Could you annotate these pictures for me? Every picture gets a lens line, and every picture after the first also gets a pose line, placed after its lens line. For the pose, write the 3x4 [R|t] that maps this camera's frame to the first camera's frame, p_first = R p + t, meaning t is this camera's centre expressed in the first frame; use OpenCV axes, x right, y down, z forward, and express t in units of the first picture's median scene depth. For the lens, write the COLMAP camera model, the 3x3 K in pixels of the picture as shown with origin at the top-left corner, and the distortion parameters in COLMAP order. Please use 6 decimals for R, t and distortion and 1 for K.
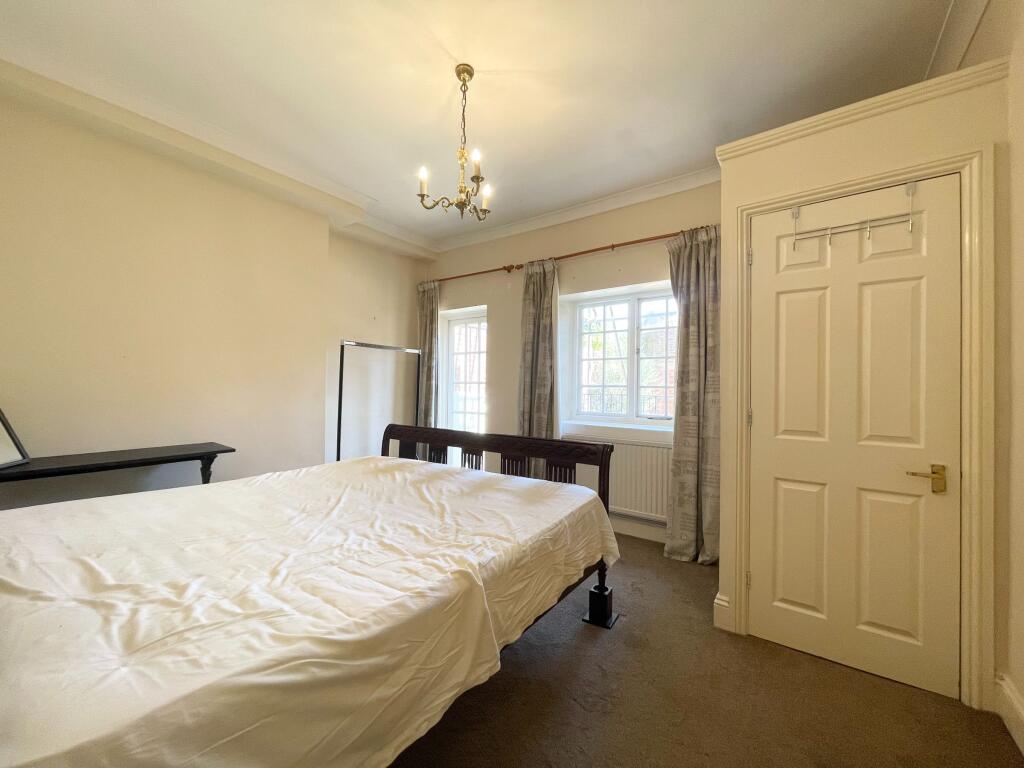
lens RADIAL K [[415.3, 0, 508.2], [0, 415.3, 383.7], [0, 0, 1]] dist [0.002688, -0.000015]
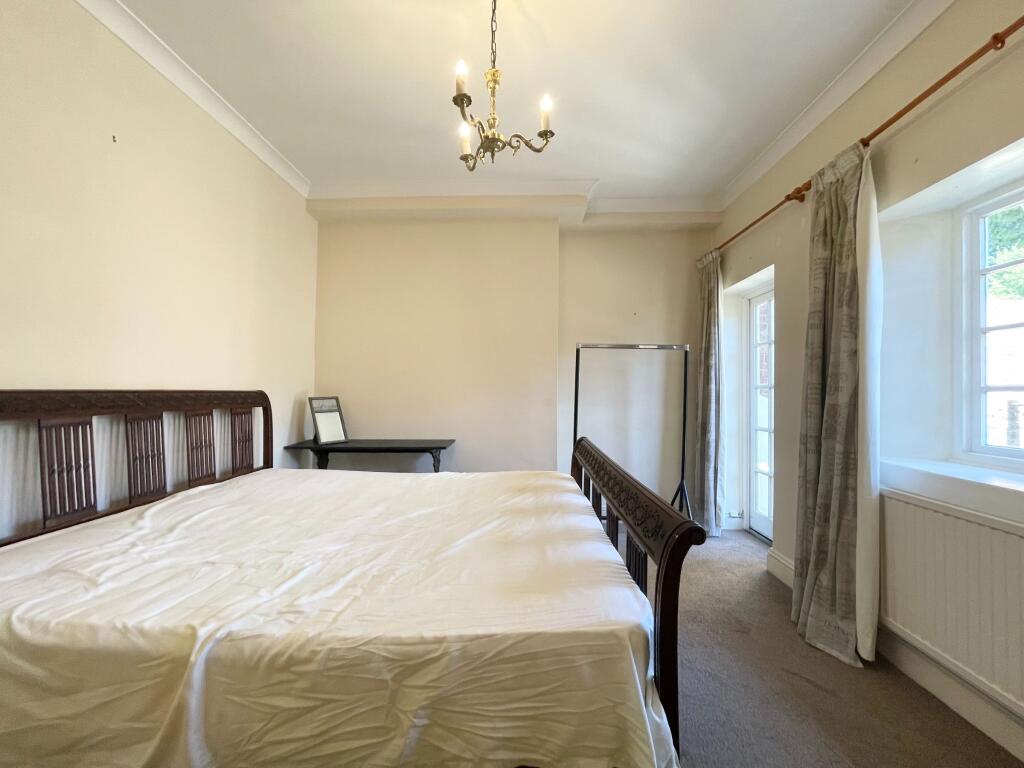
lens RADIAL K [[415.3, 0, 508.2], [0, 415.3, 383.7], [0, 0, 1]] dist [0.002688, -0.000015]
pose [[0.552985, -0.024768, -0.832823, 0.295514], [0.011114, 0.999688, -0.022351, 0.004605], [0.833117, 0.003104, 0.553088, 0.357779]]
